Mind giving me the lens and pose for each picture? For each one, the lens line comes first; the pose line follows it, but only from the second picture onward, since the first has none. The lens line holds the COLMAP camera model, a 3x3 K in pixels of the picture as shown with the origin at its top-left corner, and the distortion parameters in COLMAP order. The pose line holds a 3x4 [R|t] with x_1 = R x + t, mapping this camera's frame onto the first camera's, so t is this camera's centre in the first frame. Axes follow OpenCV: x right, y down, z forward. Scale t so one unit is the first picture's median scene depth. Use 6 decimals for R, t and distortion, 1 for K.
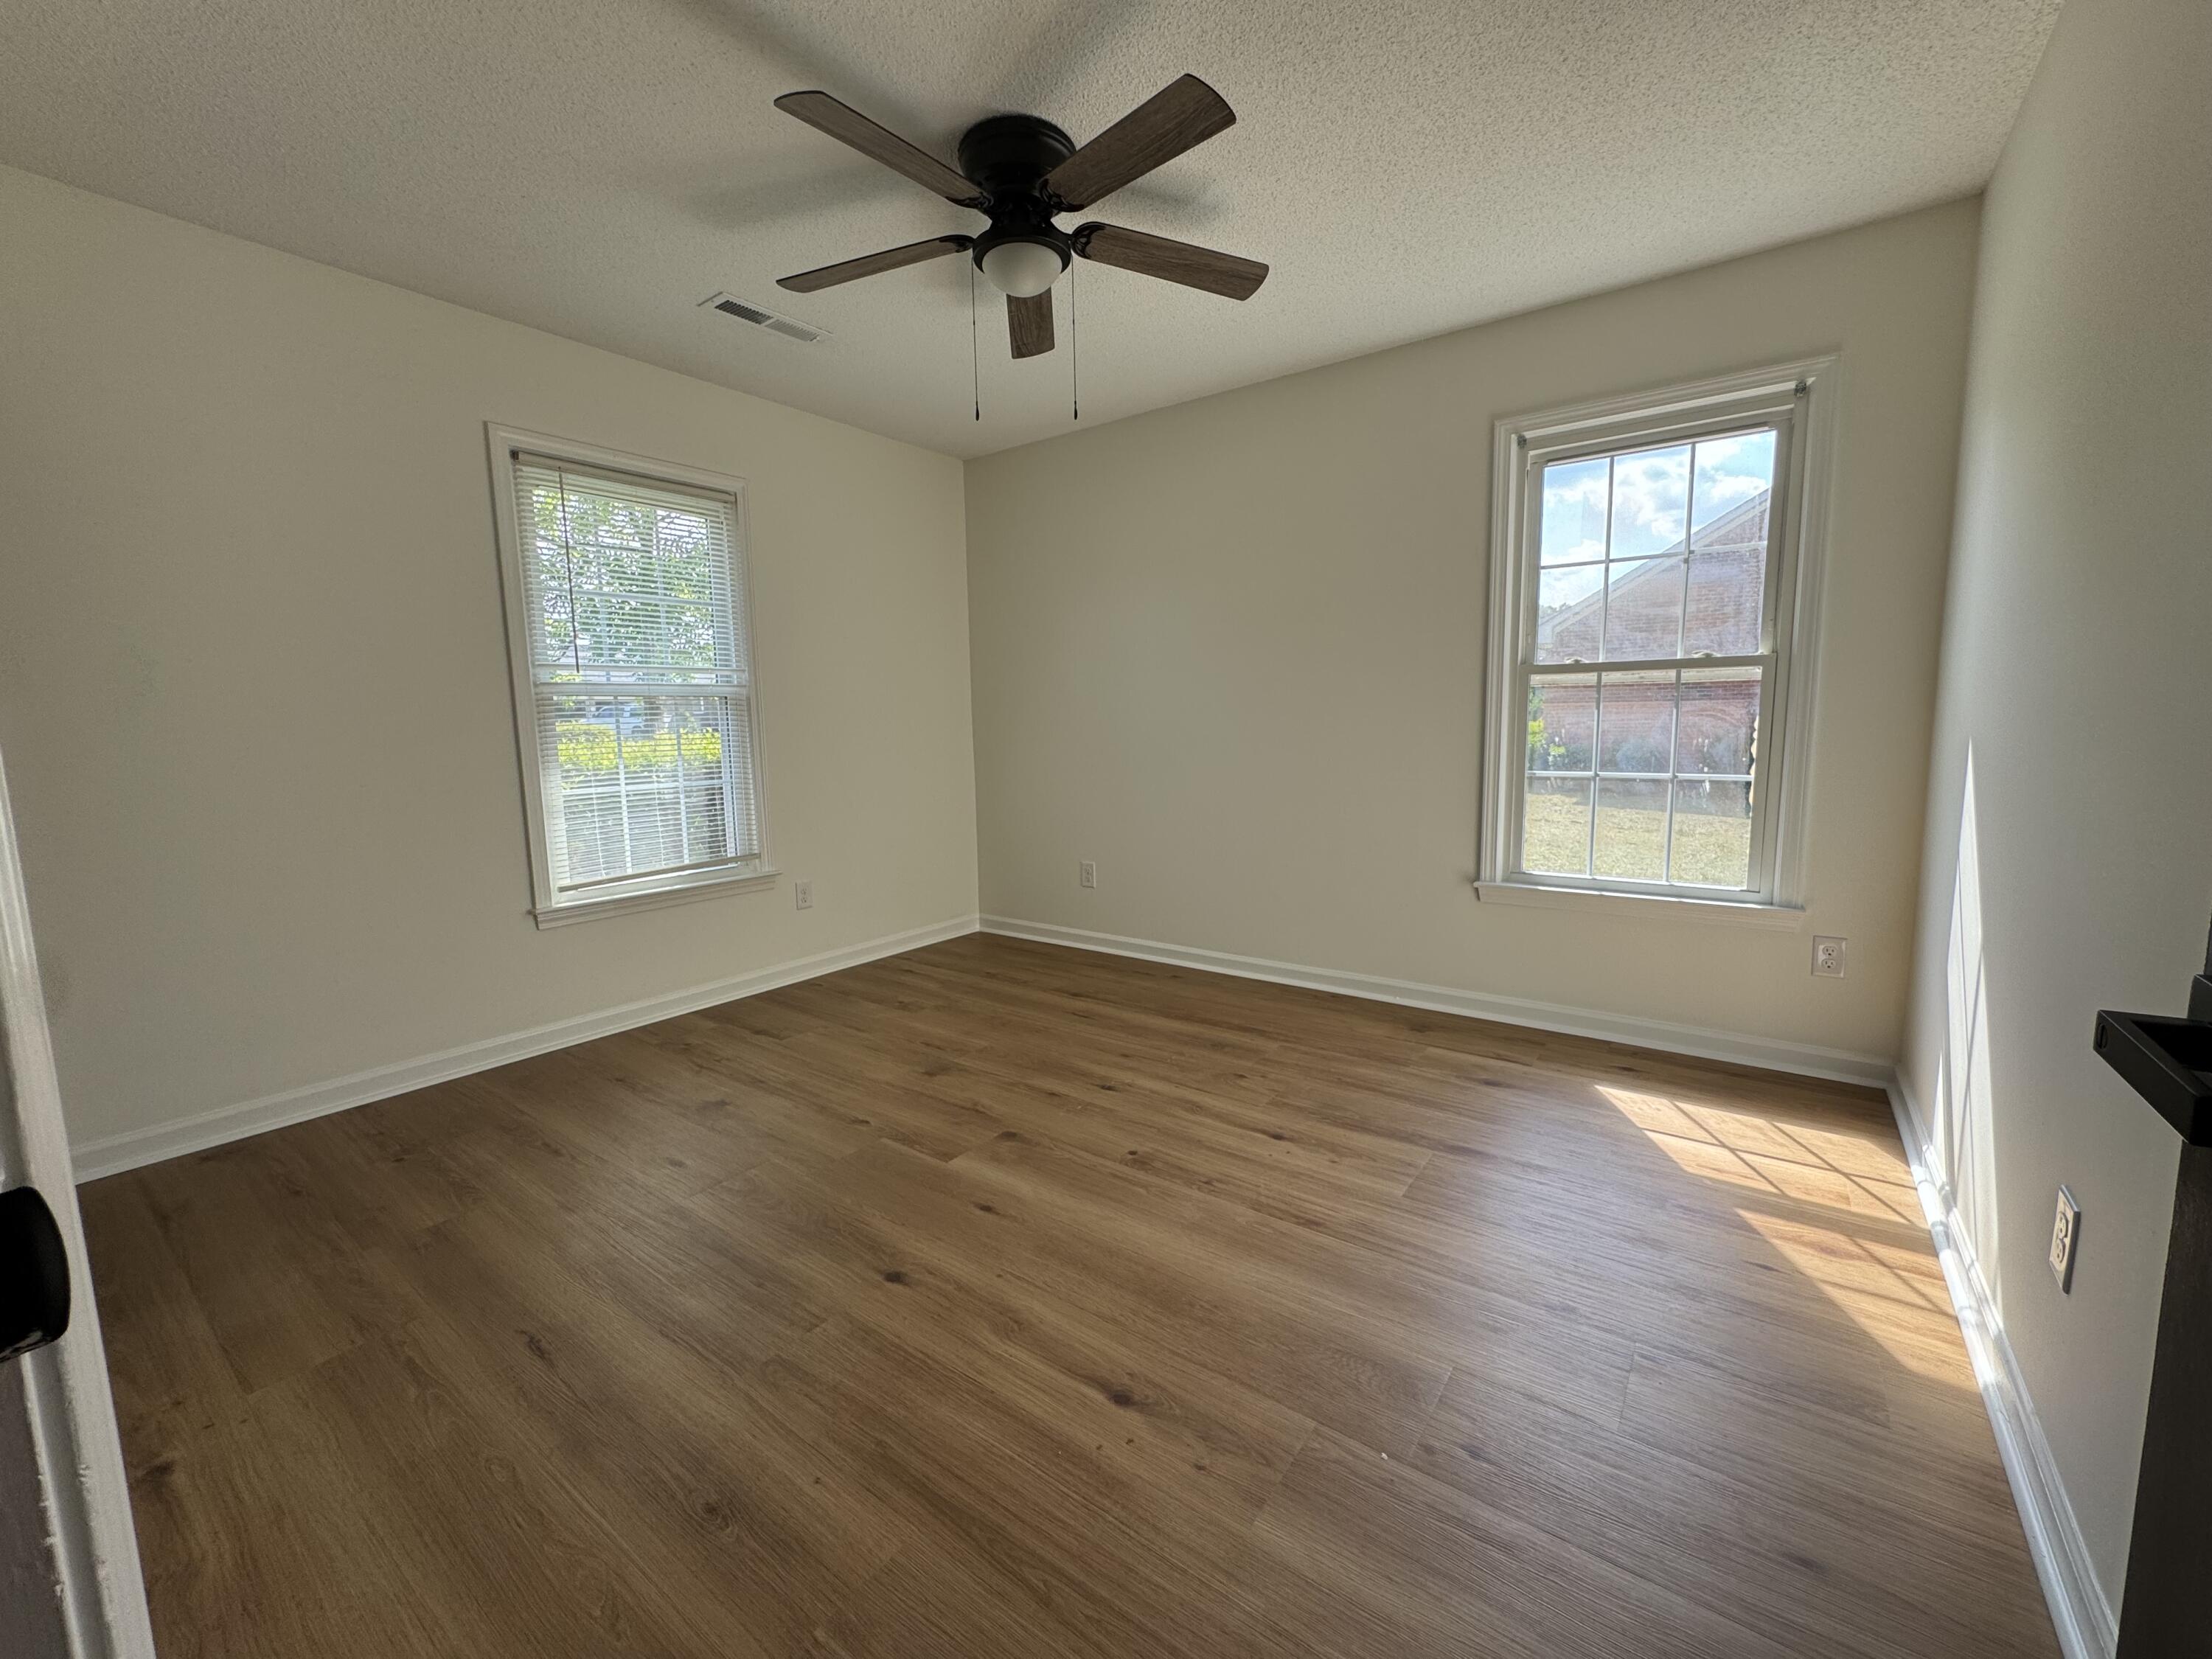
lens RADIAL K [[882.9, 0, 1106.0], [0, 882.9, 829.5], [0, 0, 1]] dist [-0.004531, 0.000407]
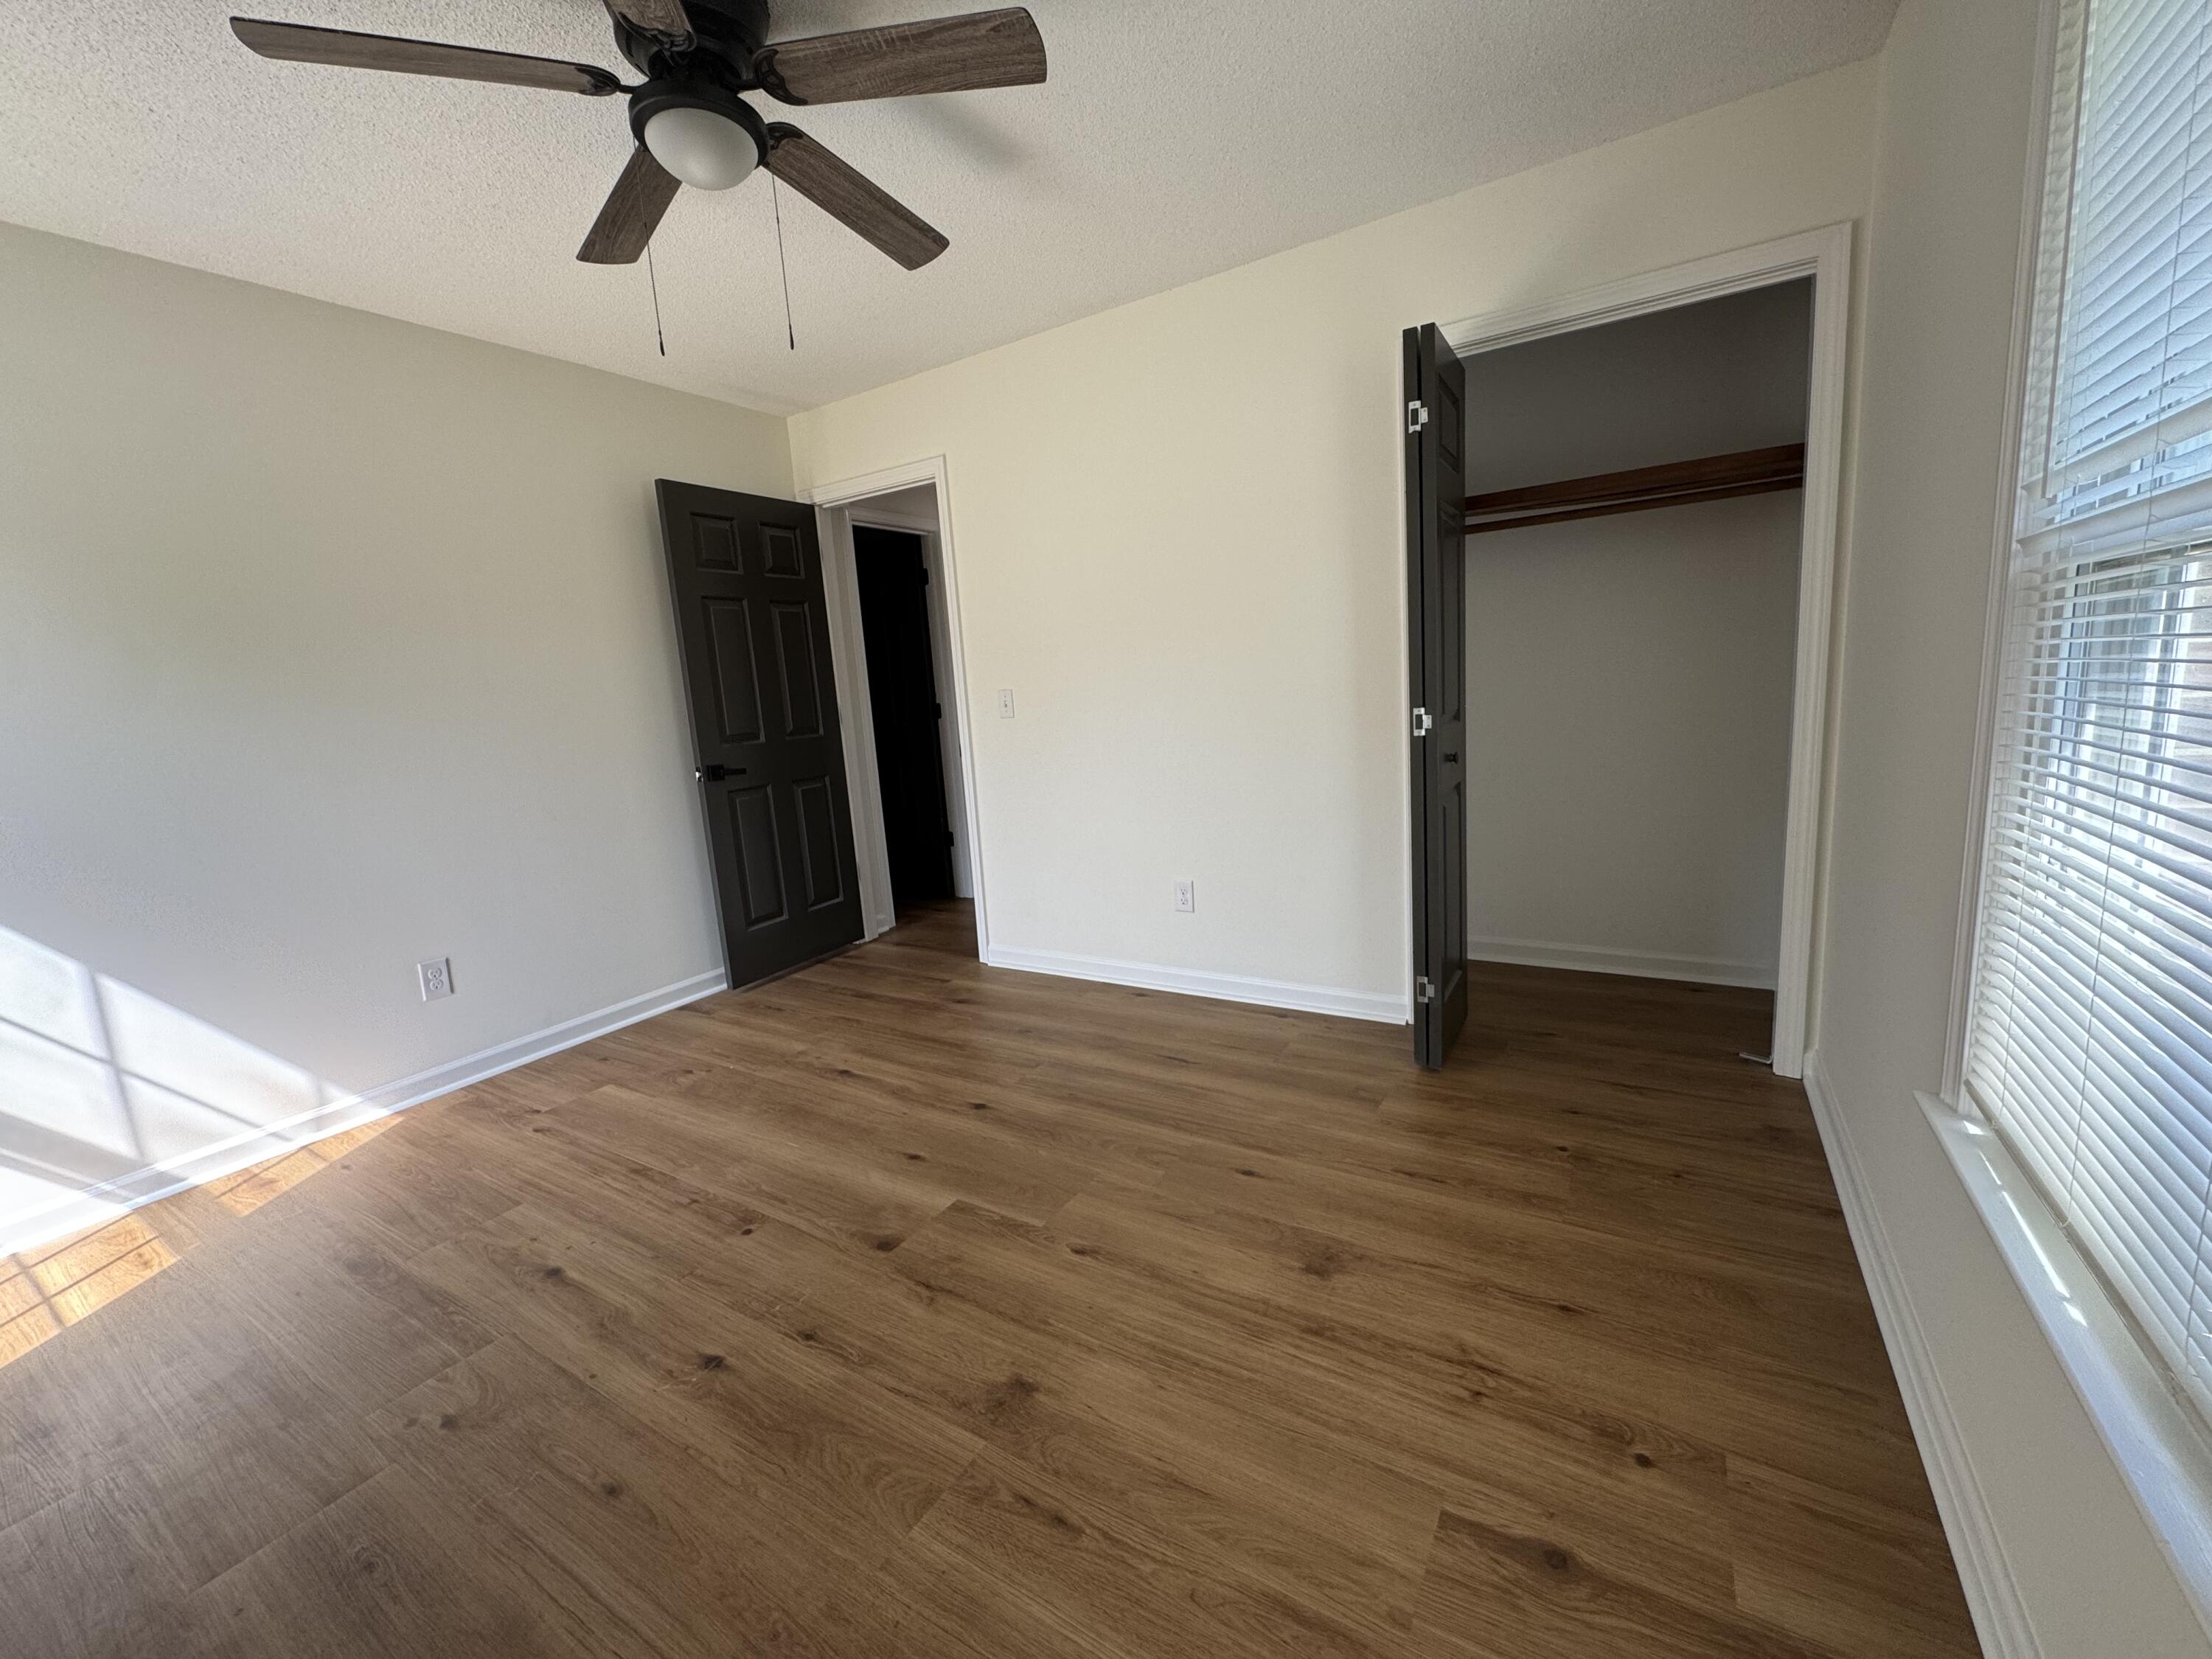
lens RADIAL K [[892.9, 0, 1104.5], [0, 892.9, 833.8], [0, 0, 1]] dist [-0.004340, -0.000630]
pose [[-0.993518, 0.097042, -0.059209, -0.308959], [0.076086, 0.954631, 0.287907, -0.241330], [0.084461, 0.281536, -0.955826, 1.764846]]
